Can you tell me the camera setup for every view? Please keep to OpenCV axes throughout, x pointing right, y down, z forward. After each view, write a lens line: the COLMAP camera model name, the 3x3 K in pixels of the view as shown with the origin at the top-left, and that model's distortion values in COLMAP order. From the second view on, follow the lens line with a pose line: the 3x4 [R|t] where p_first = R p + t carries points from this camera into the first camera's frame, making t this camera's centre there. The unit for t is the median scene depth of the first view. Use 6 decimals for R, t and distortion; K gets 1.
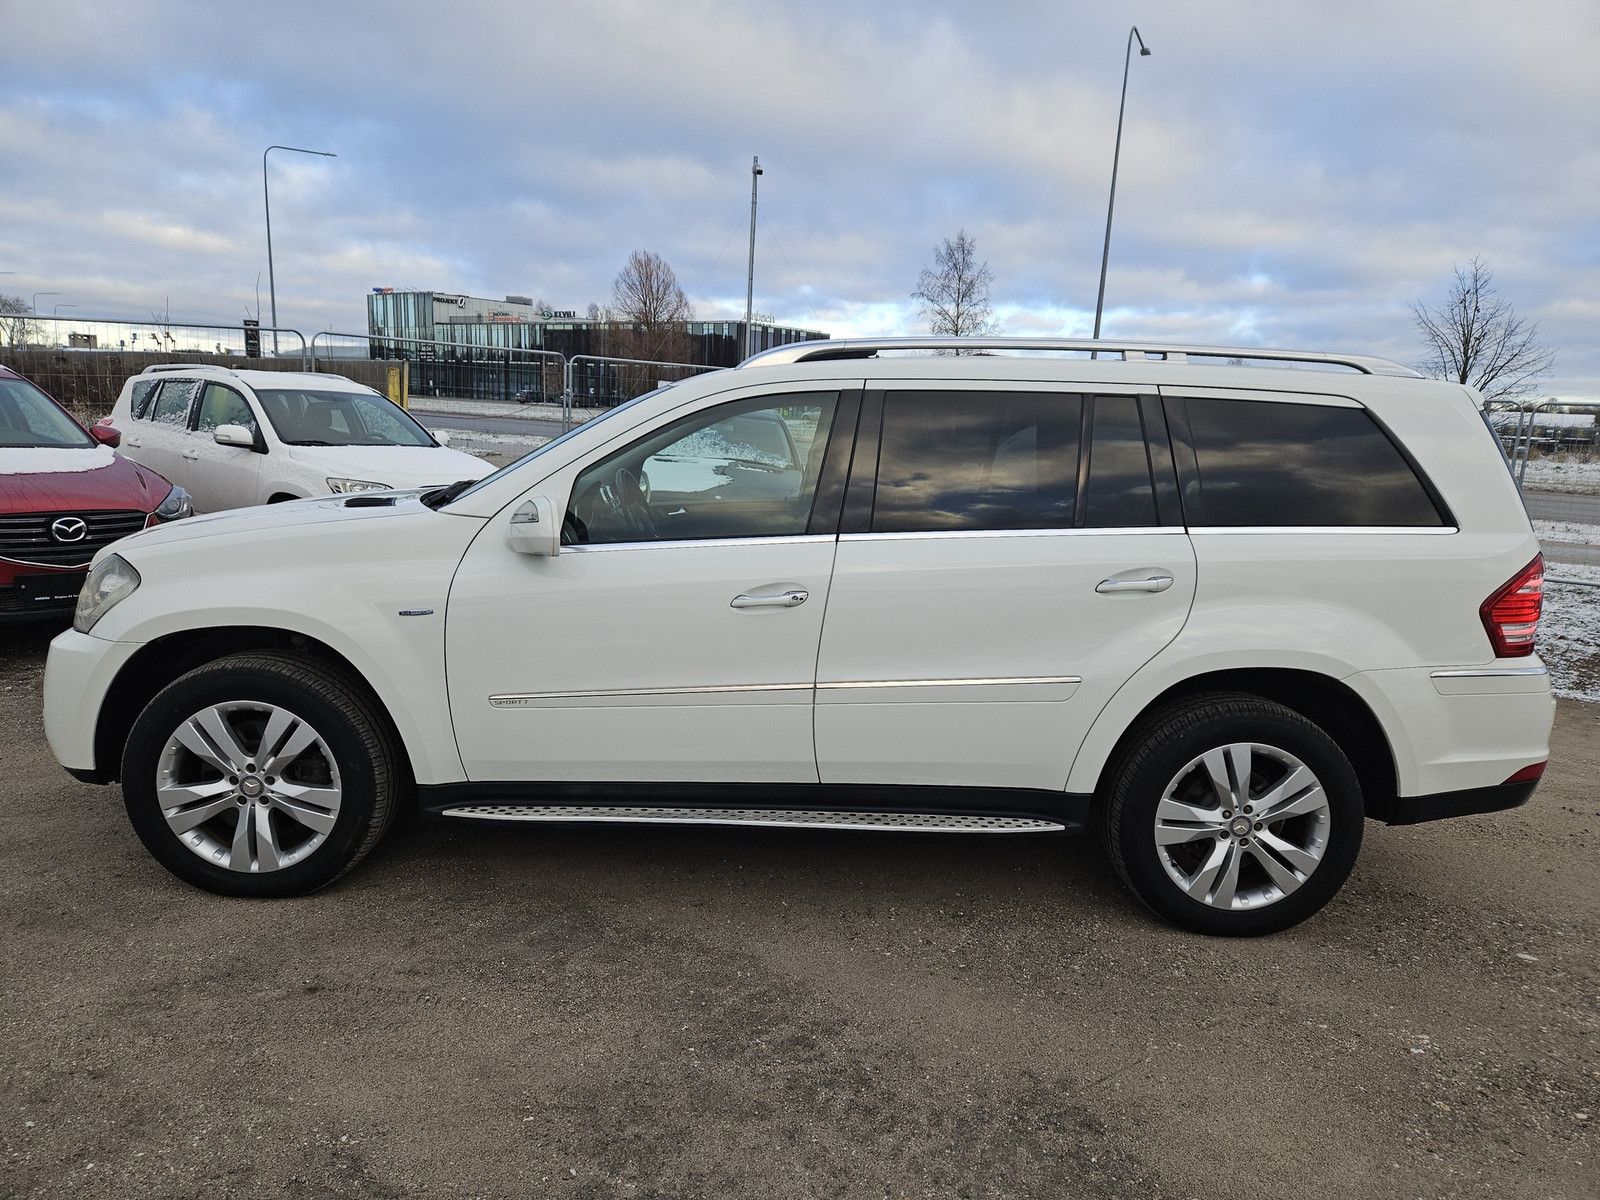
lens RADIAL K [[1065.5, 0, 806.8], [0, 1065.5, 570.2], [0, 0, 1]] dist [0.109977, -0.104963]
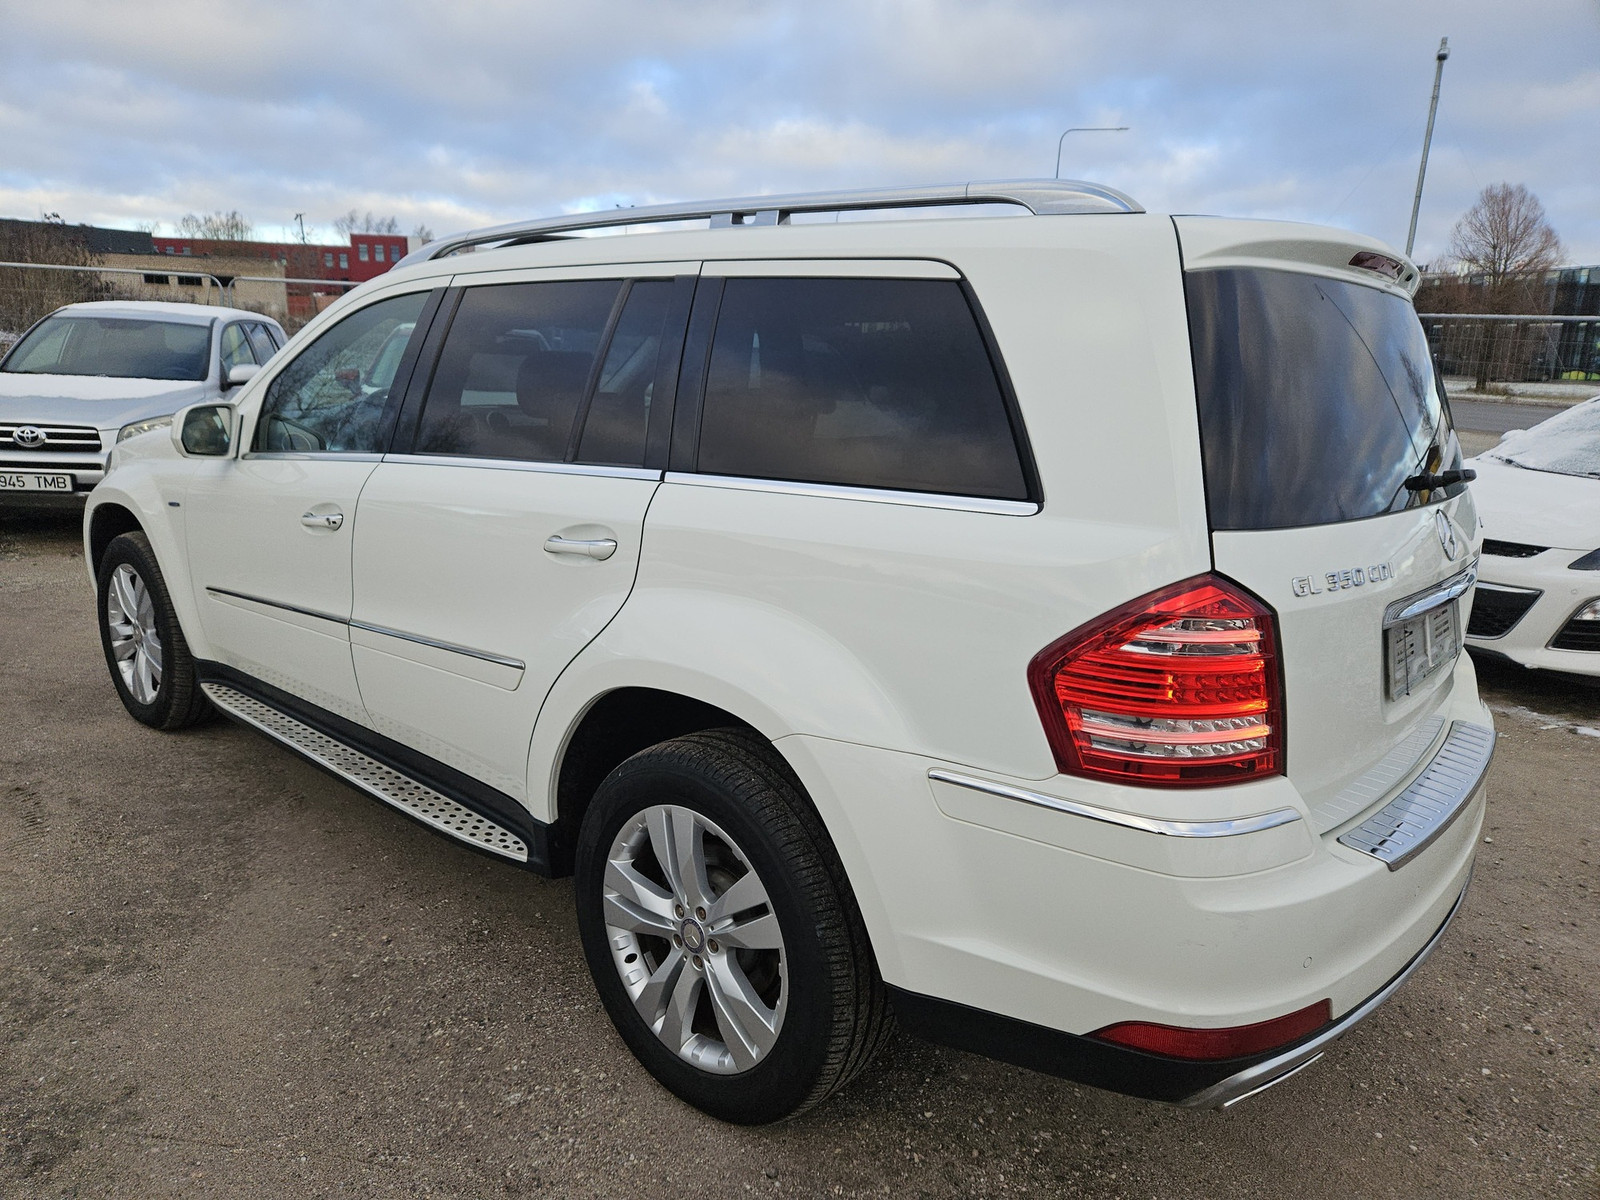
lens RADIAL K [[1065.5, 0, 806.8], [0, 1065.5, 570.2], [0, 0, 1]] dist [0.109977, -0.104963]
pose [[0.733221, 0.116751, -0.669893, 0.857410], [-0.102105, 0.992884, 0.061286, -0.028325], [0.672281, 0.023463, 0.739924, 0.562117]]
